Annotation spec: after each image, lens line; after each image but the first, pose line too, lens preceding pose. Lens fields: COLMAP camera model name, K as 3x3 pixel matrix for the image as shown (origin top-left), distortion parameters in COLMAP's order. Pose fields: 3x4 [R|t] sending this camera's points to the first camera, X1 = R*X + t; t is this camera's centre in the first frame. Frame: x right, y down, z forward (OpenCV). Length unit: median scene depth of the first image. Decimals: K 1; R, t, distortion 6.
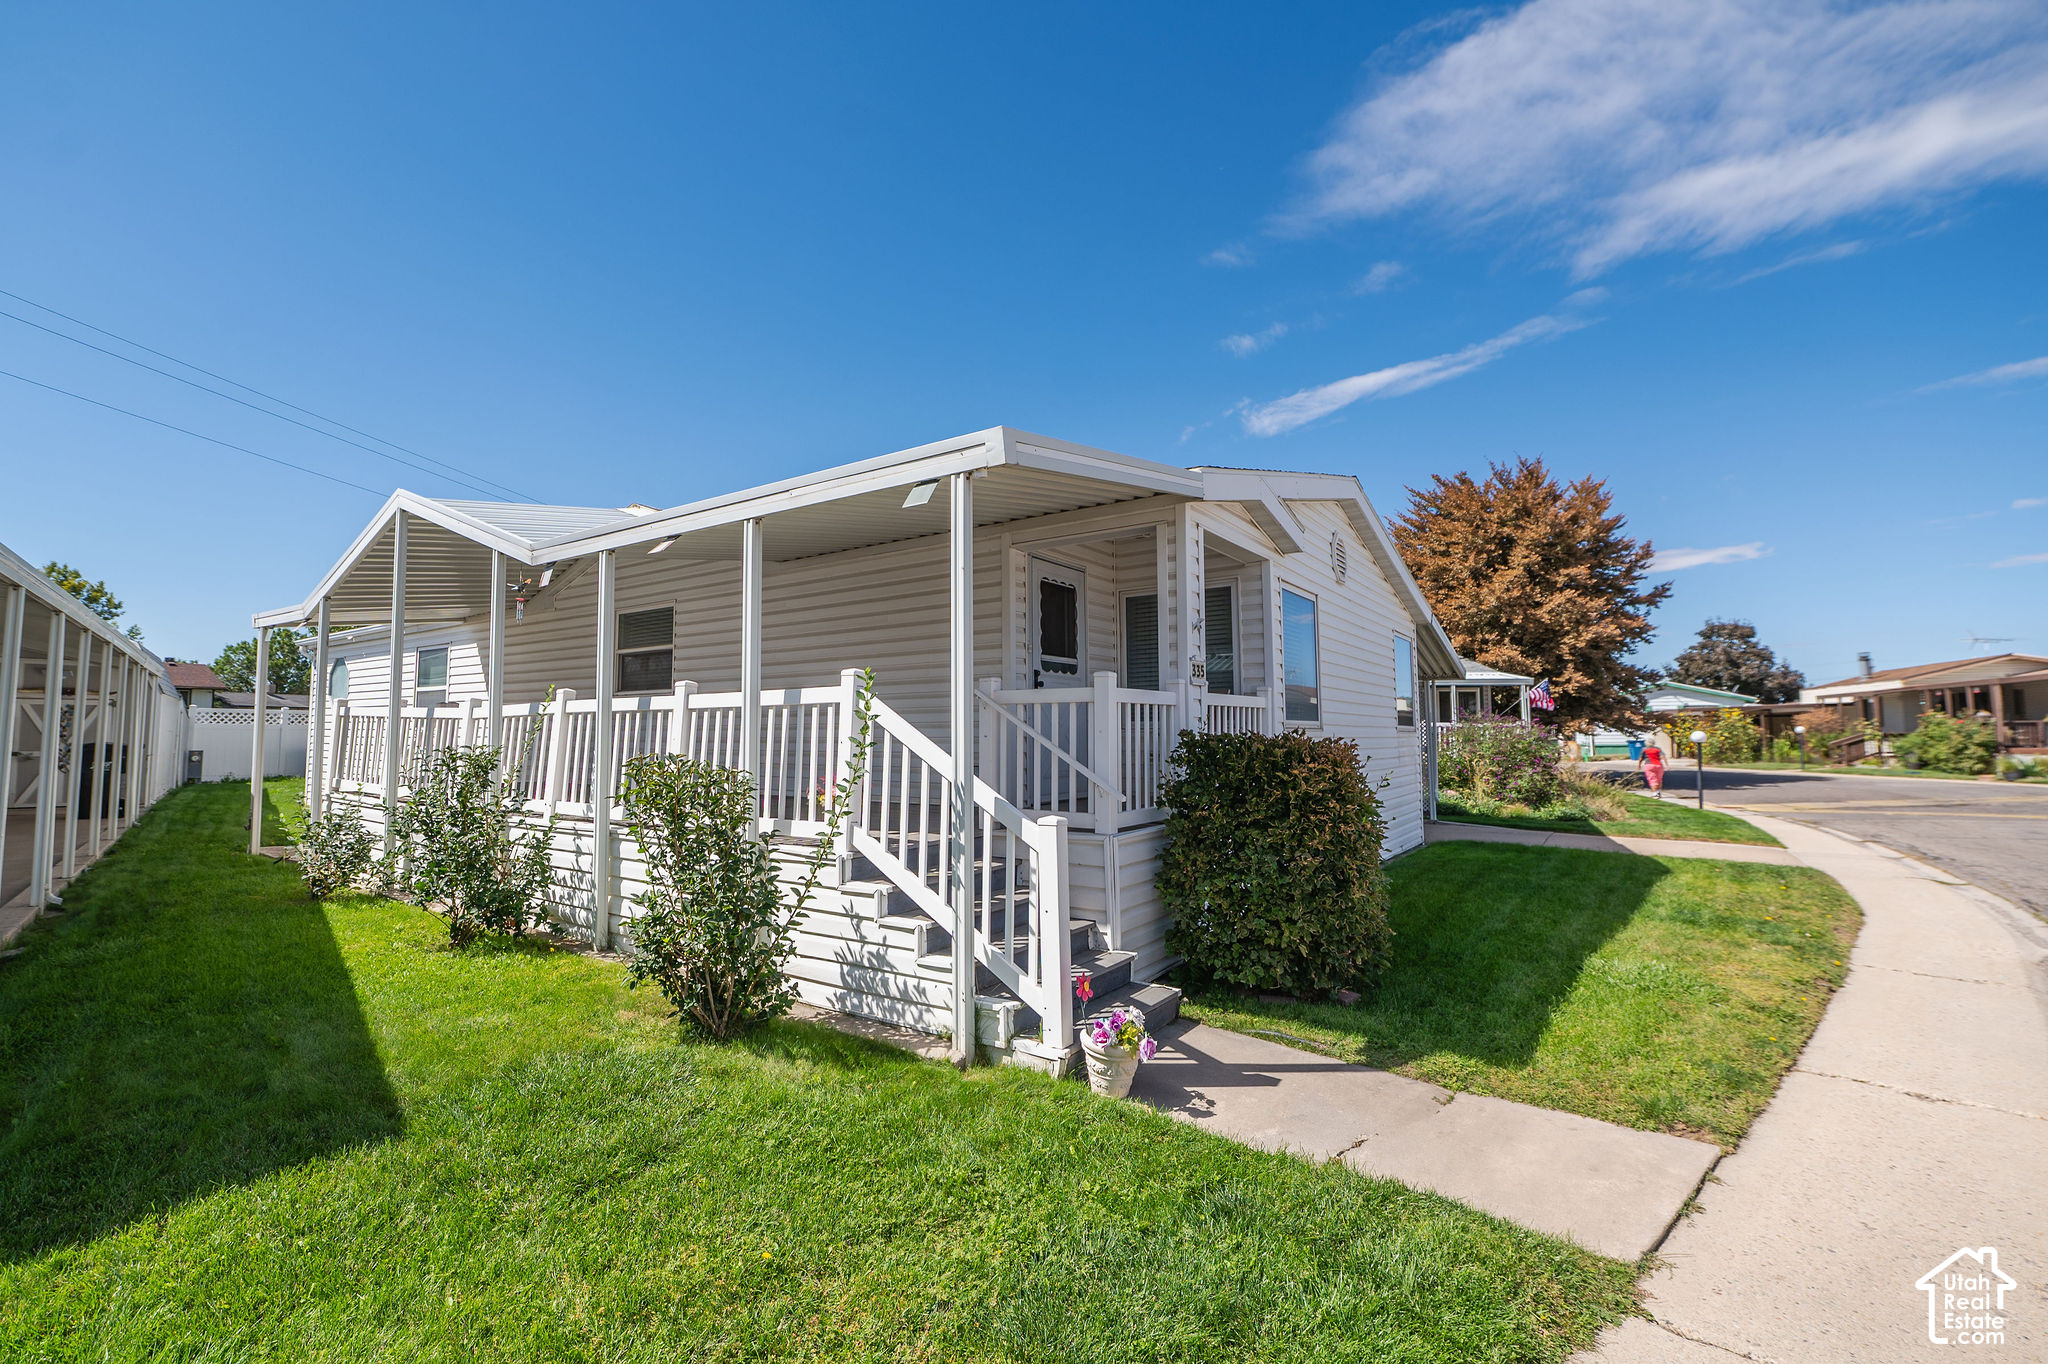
lens RADIAL K [[891.2, 0, 1018.9], [0, 891.2, 679.8], [0, 0, 1]] dist [-0.008450, 0.000147]
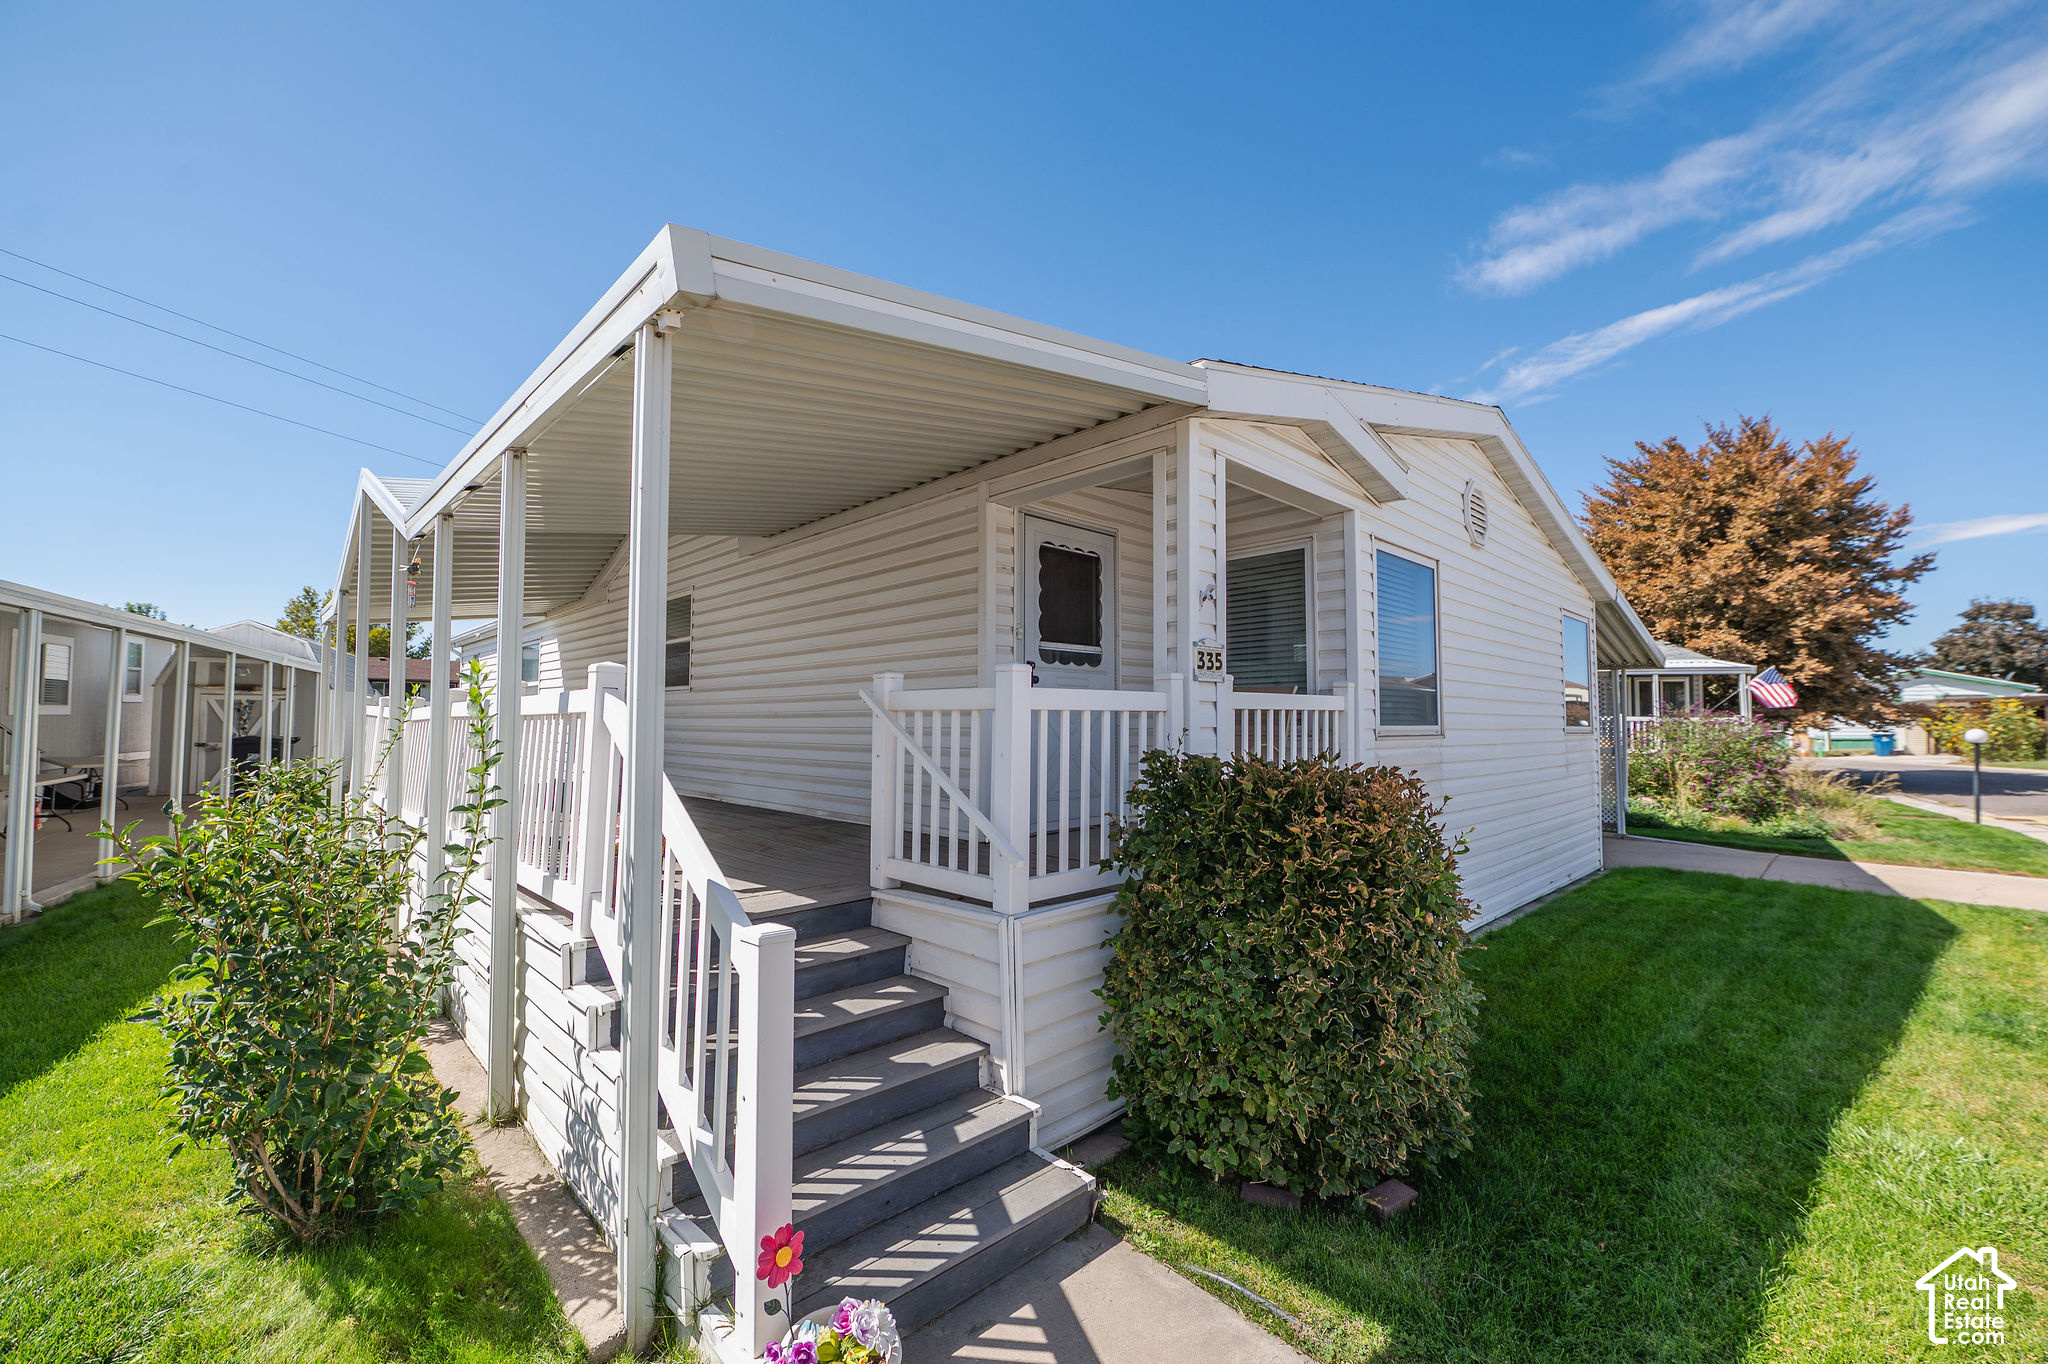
lens RADIAL K [[821.0, 0, 1087.0], [0, 821.0, 690.4], [0, 0, 1]] dist [-0.009530, -0.000906]
pose [[0.986571, -0.001976, -0.163320, 0.152096], [0.005979, 0.999694, 0.024022, -0.002151], [0.163223, -0.024676, 0.986281, 0.252952]]
